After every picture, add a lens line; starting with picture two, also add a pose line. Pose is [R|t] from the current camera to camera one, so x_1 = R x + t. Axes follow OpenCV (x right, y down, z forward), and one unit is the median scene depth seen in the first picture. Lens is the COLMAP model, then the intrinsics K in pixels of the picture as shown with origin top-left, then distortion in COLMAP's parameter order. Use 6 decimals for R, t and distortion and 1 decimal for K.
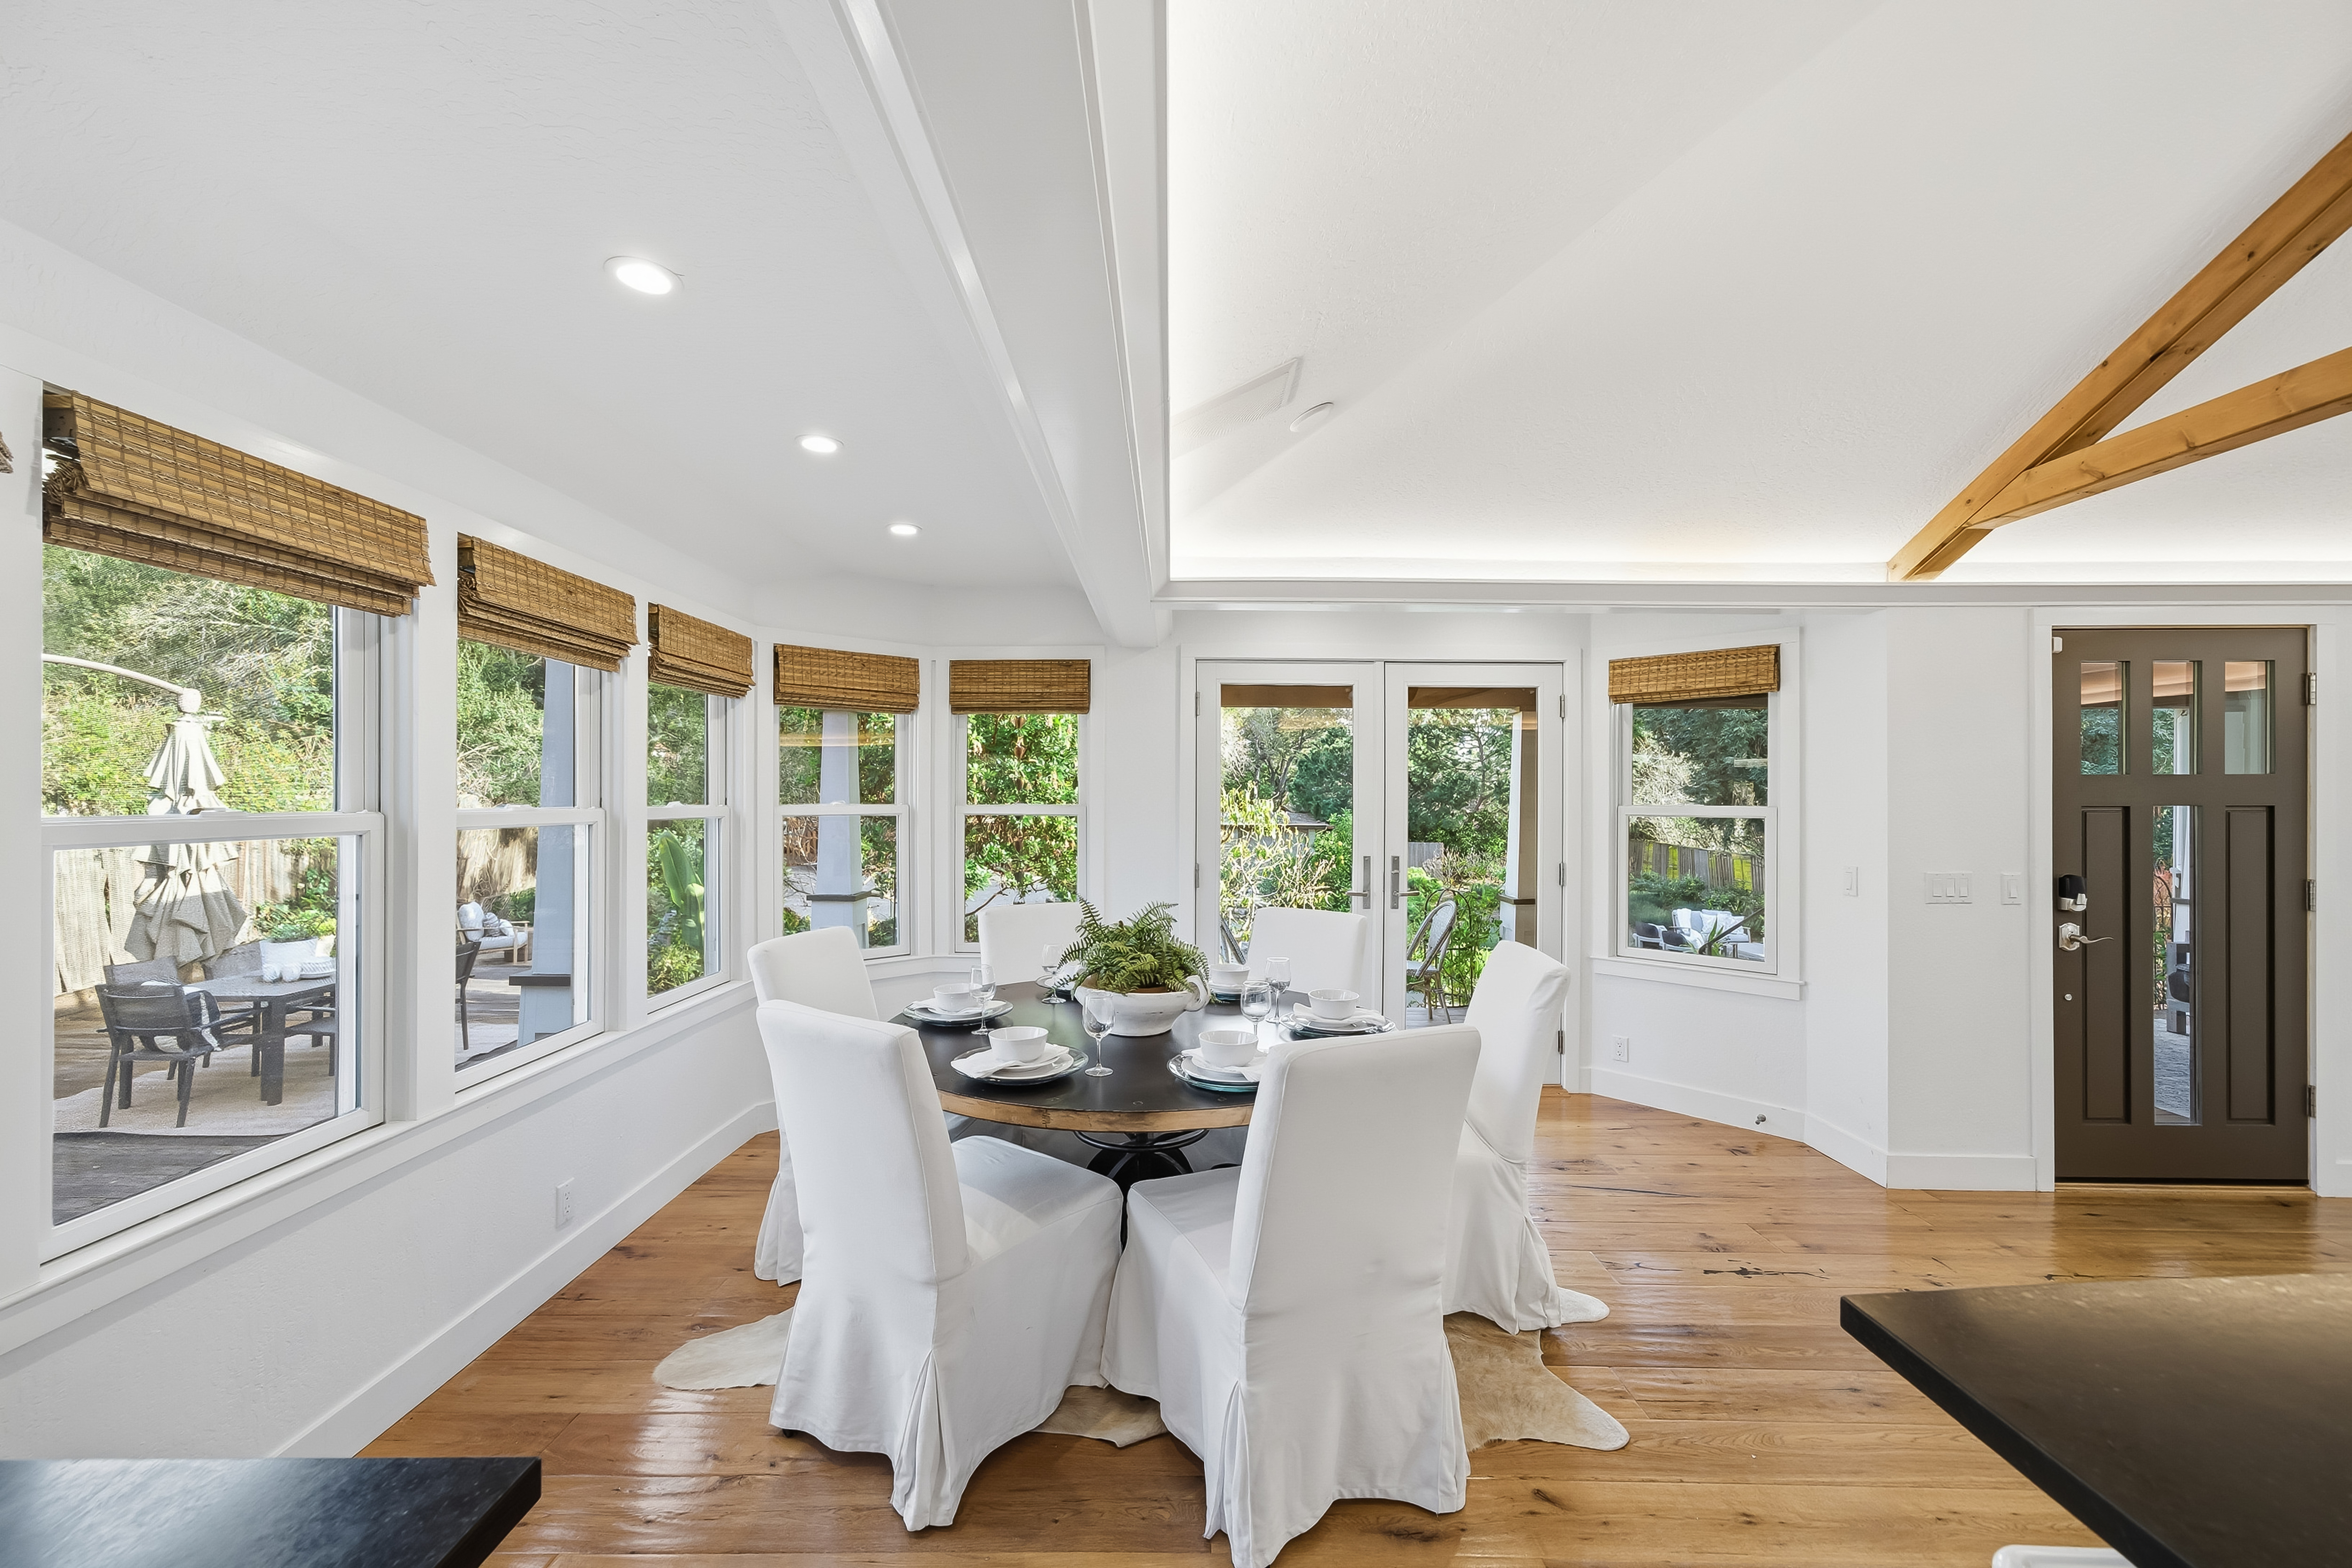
lens RADIAL K [[892.0, 0, 1173.5], [0, 892.0, 787.0], [0, 0, 1]] dist [-0.005121, 0.003760]
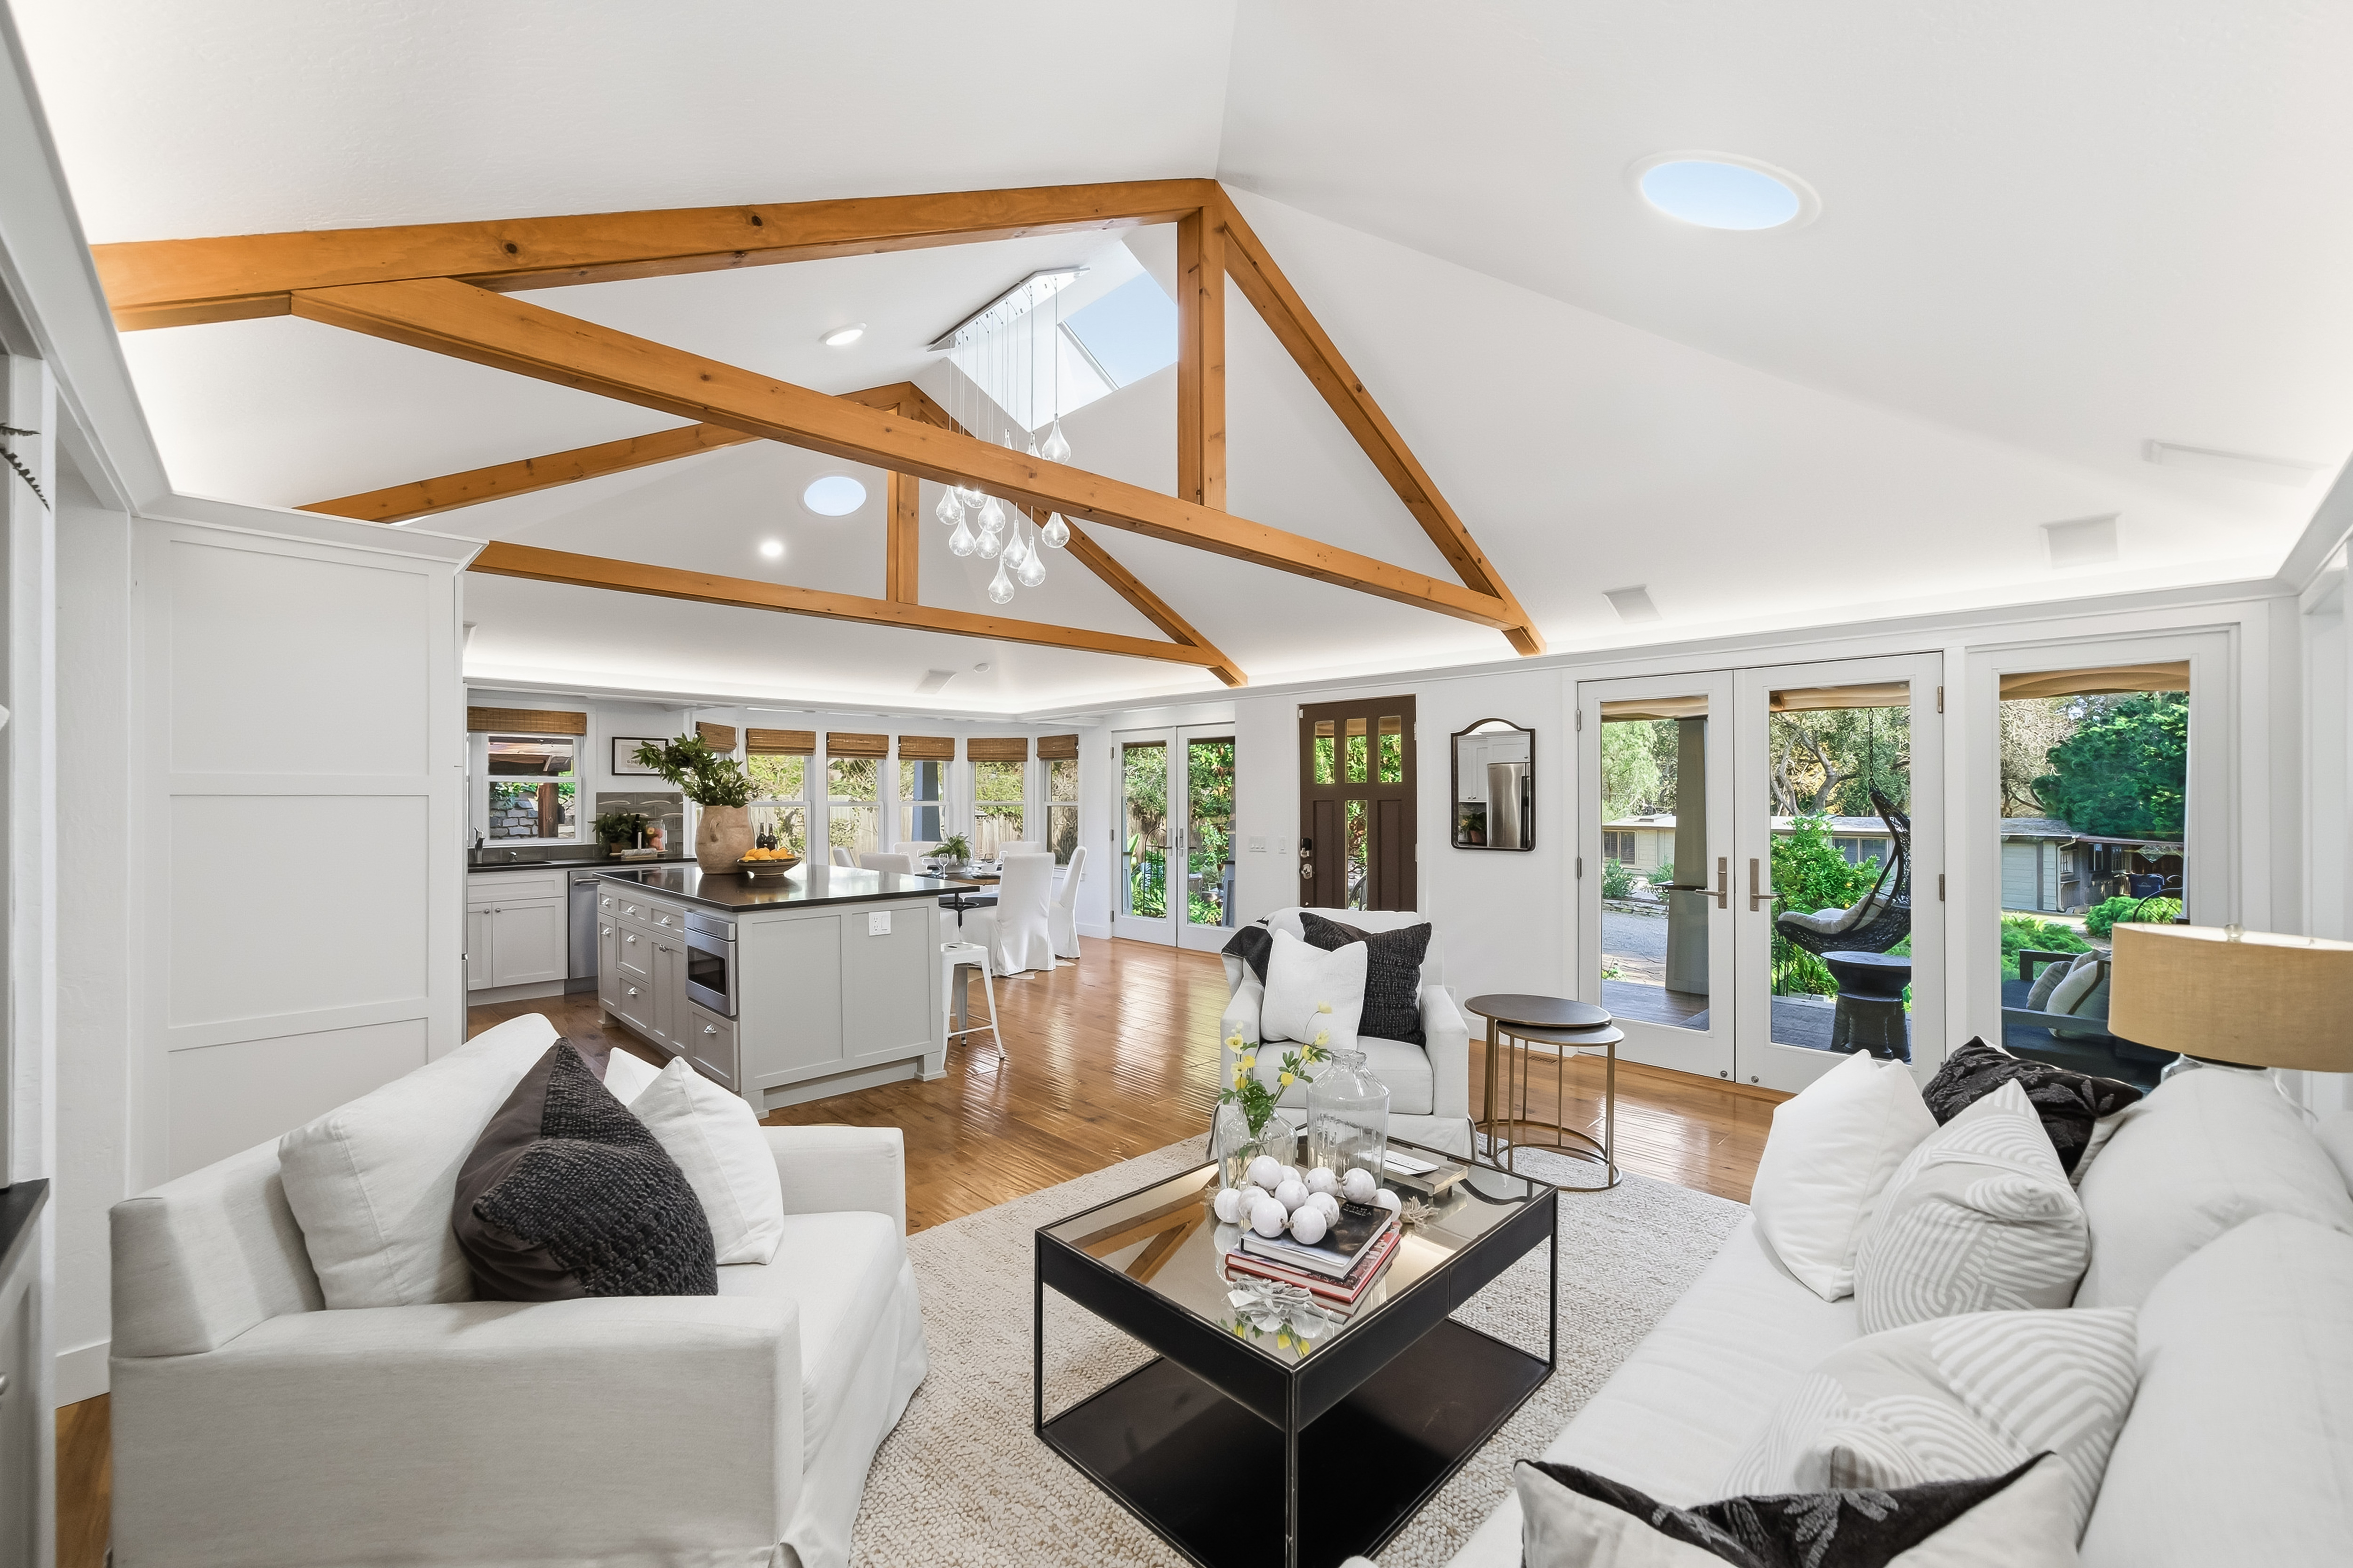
lens RADIAL K [[931.2, 0, 1176.8], [0, 931.2, 795.2], [0, 0, 1]] dist [-0.001518, -0.000018]
pose [[0.698264, -0.004370, -0.715827, 1.718354], [0.011200, 0.999926, 0.004821, -0.002647], [0.715753, -0.011383, 0.698261, -0.418423]]
